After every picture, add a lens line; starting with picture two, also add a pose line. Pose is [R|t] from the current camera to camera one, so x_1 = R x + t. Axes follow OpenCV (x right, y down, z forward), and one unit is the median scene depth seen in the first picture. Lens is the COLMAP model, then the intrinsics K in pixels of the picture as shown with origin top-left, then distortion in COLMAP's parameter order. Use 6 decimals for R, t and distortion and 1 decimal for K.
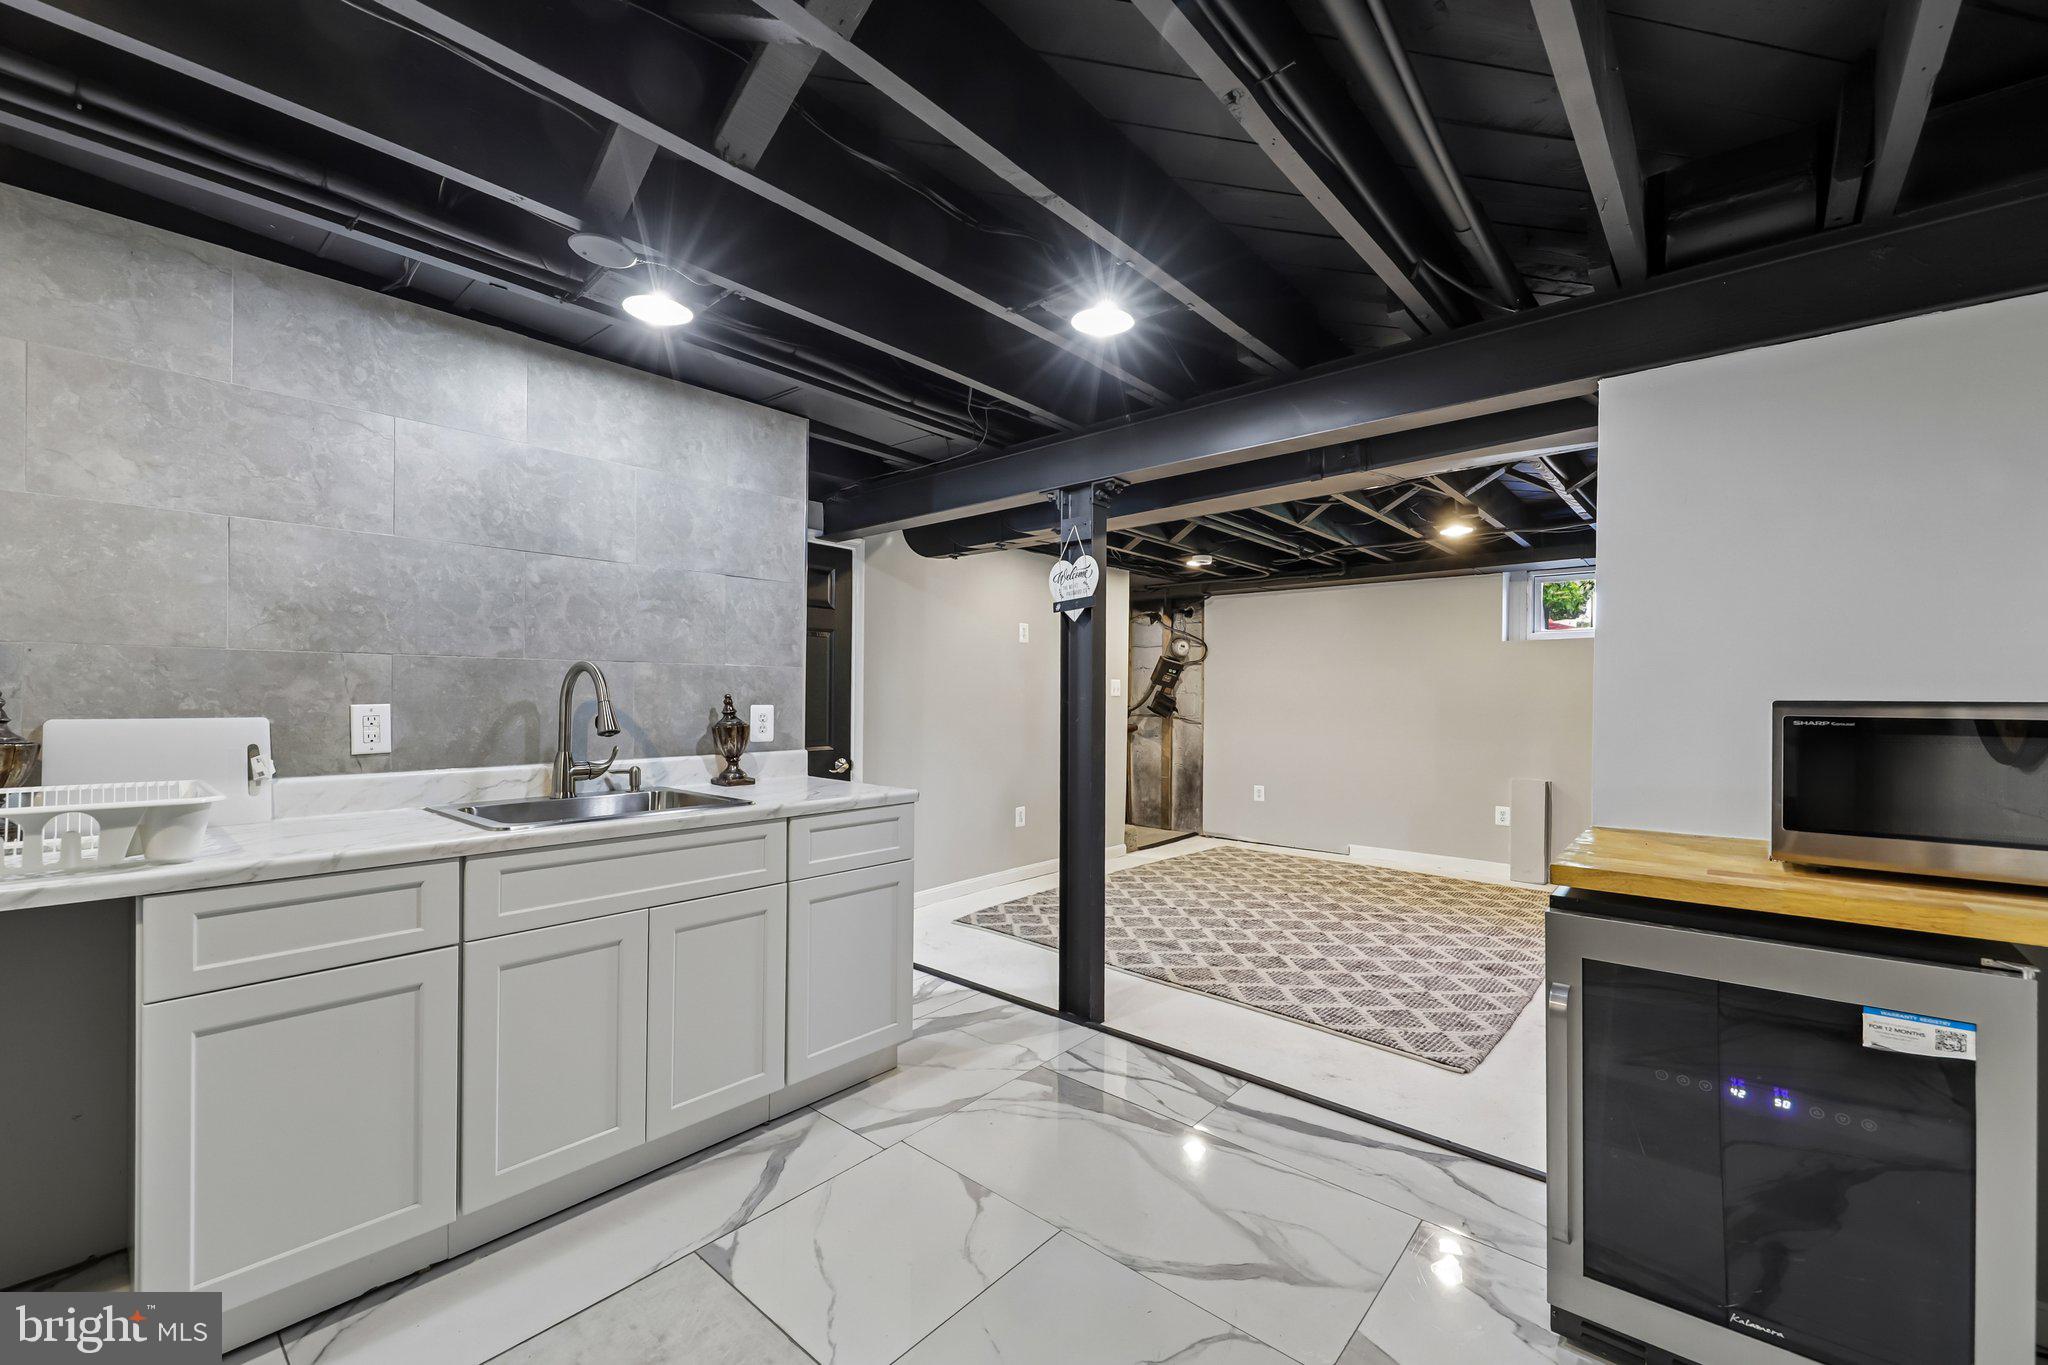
lens RADIAL K [[793.9, 0, 1021.8], [0, 793.9, 694.2], [0, 0, 1]] dist [-0.000393, -0.000641]
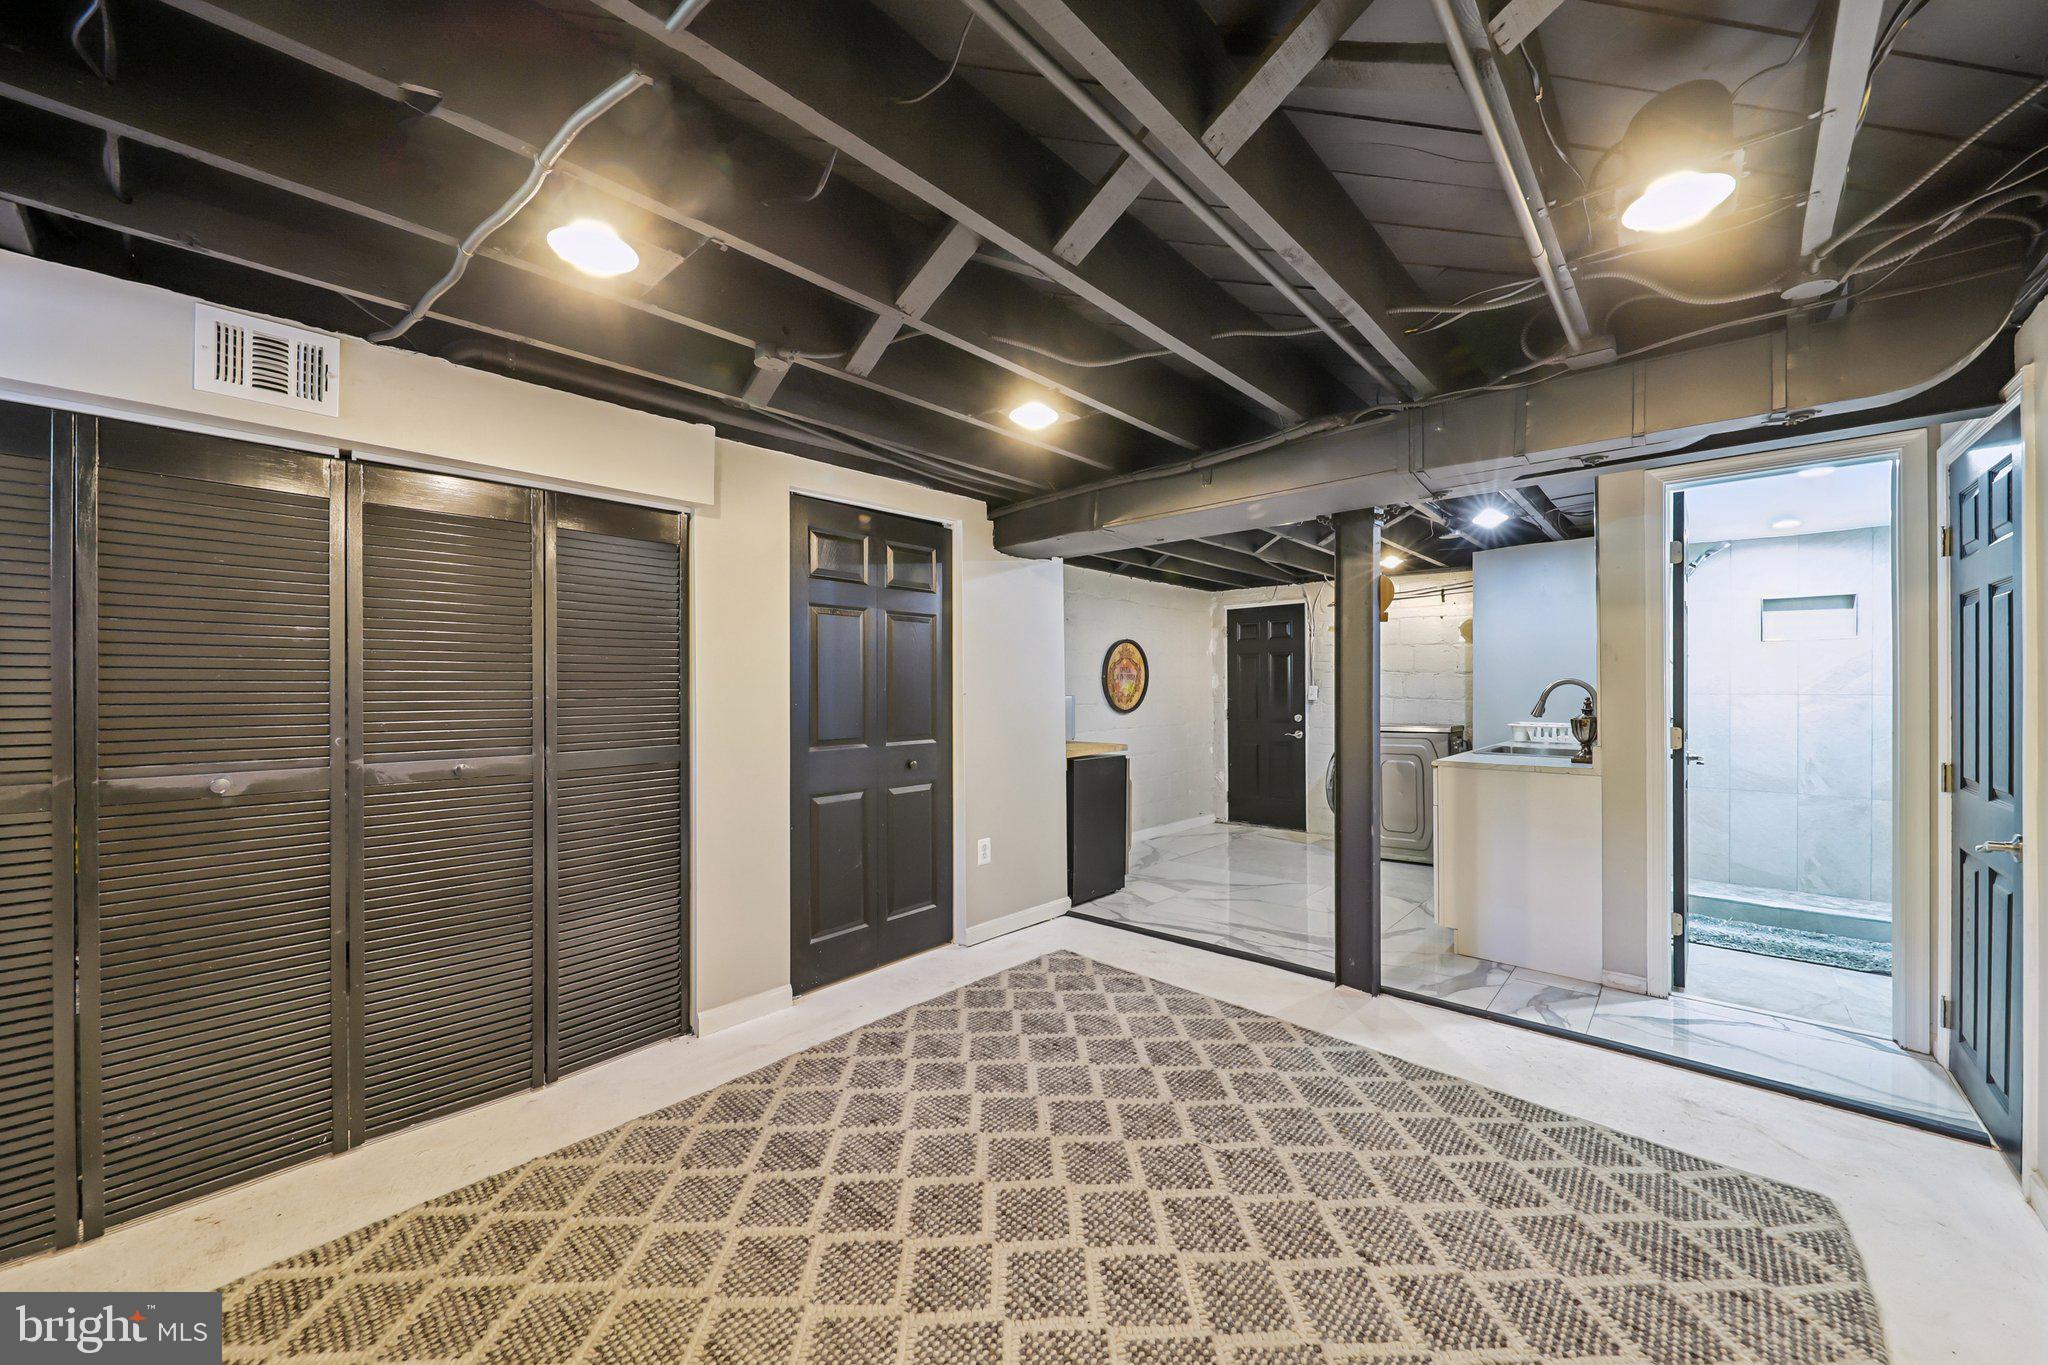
lens RADIAL K [[752.3, 0, 1021.7], [0, 752.3, 685.8], [0, 0, 1]] dist [0.000026, -0.002513]
pose [[-0.999984, 0.000093, 0.005635, 0.429717], [0.000052, 0.999974, -0.007237, -0.004956], [-0.005636, -0.007236, -0.999958, 1.647554]]
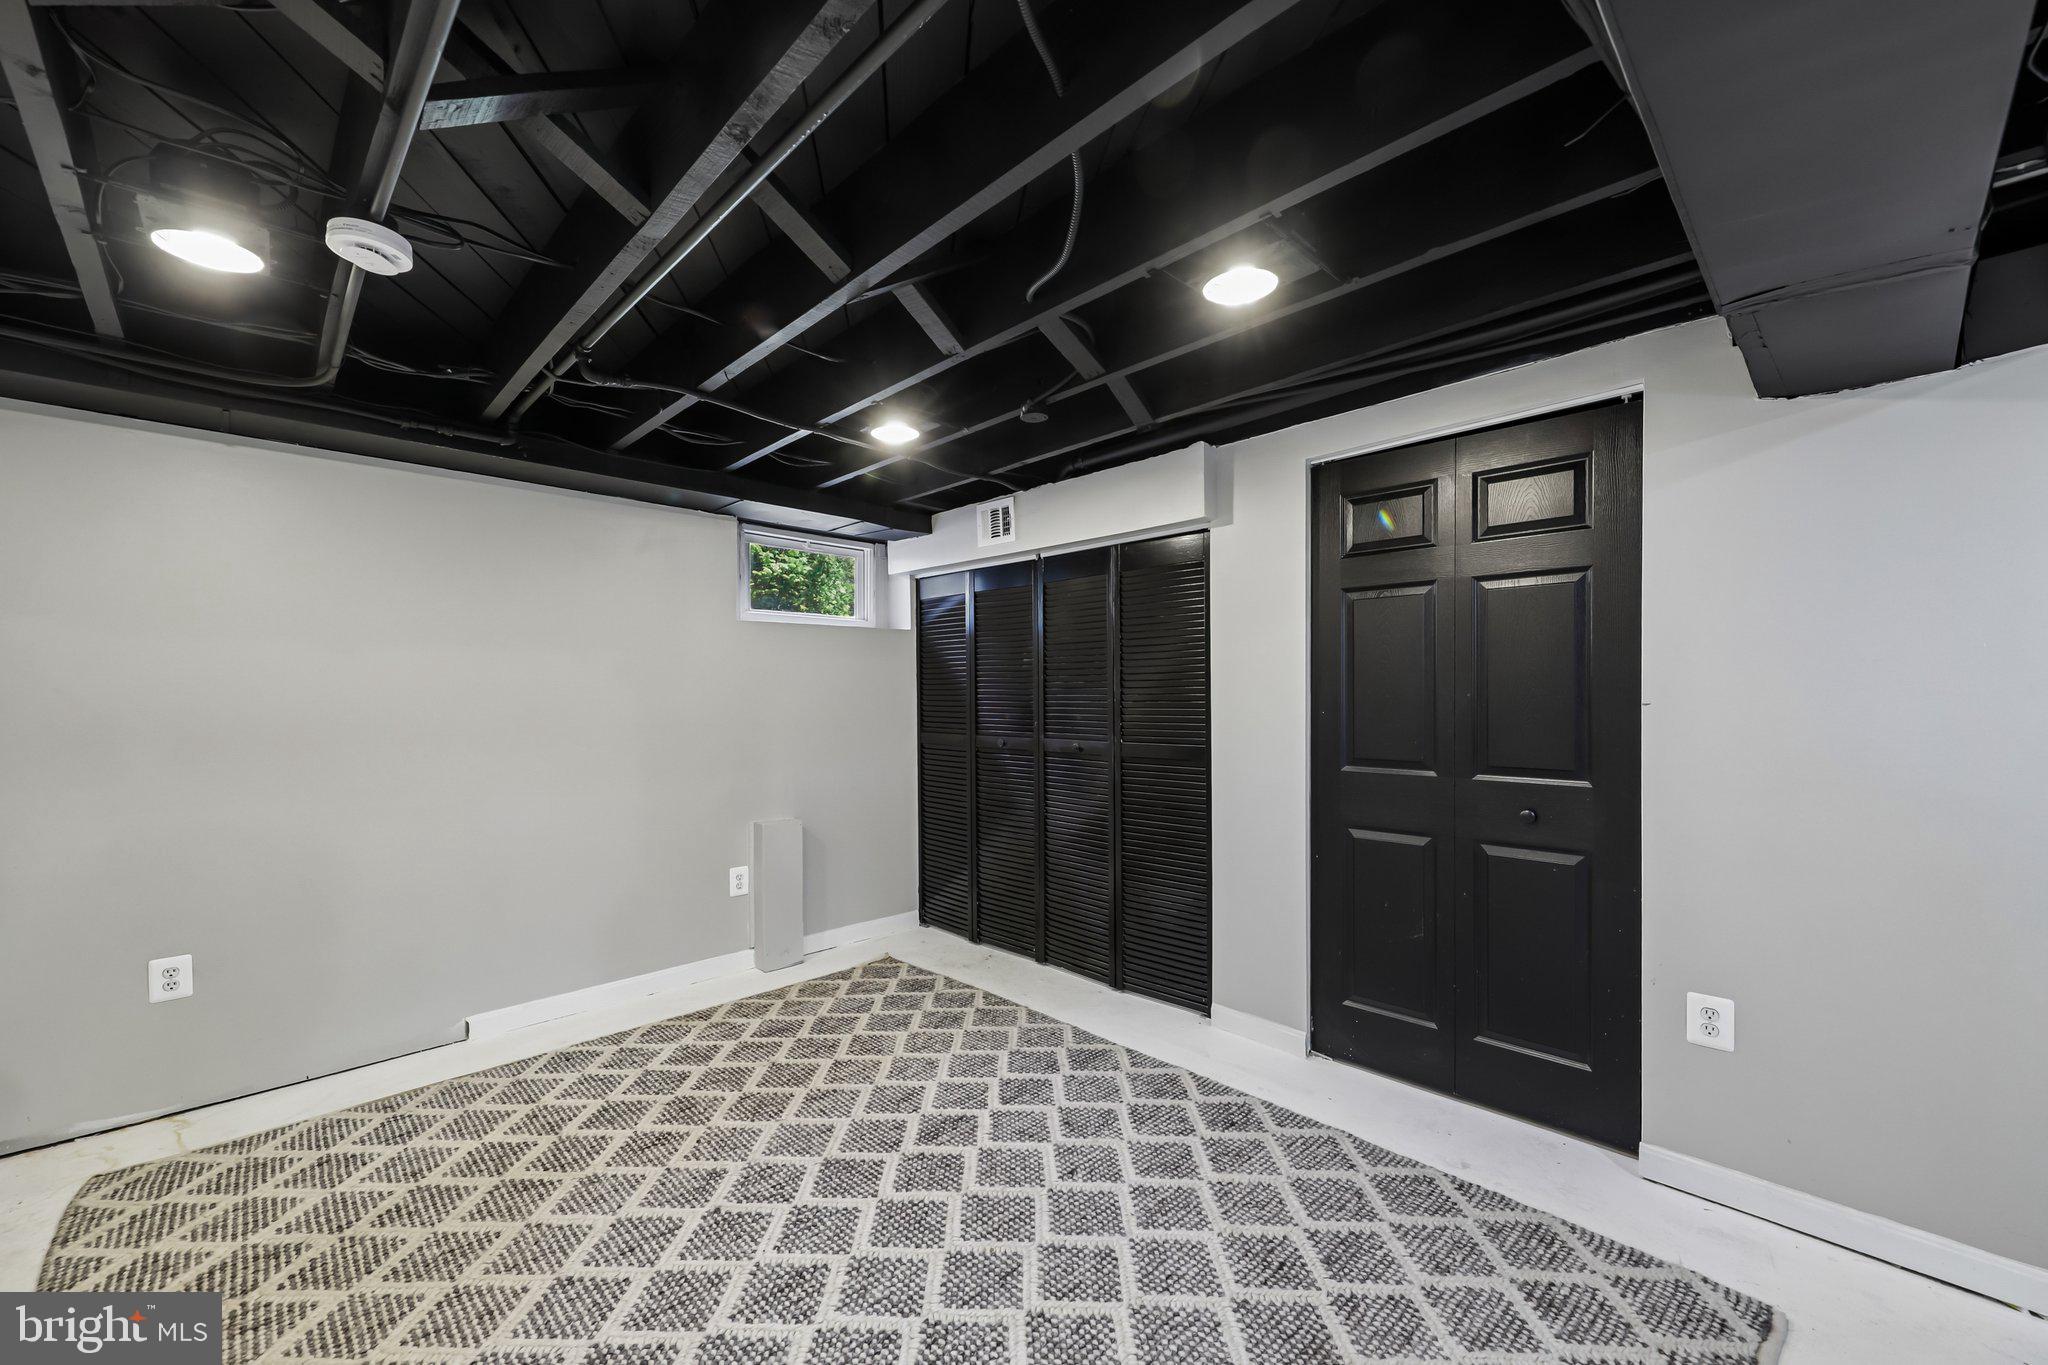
lens RADIAL K [[793.9, 0, 1014.8], [0, 793.9, 696.7], [0, 0, 1]] dist [-0.000393, -0.000641]
pose [[0.060792, -0.008391, 0.998115, -0.068212], [-0.000379, 0.999964, 0.008429, -0.011117], [-0.998150, -0.000891, 0.060787, 1.071563]]
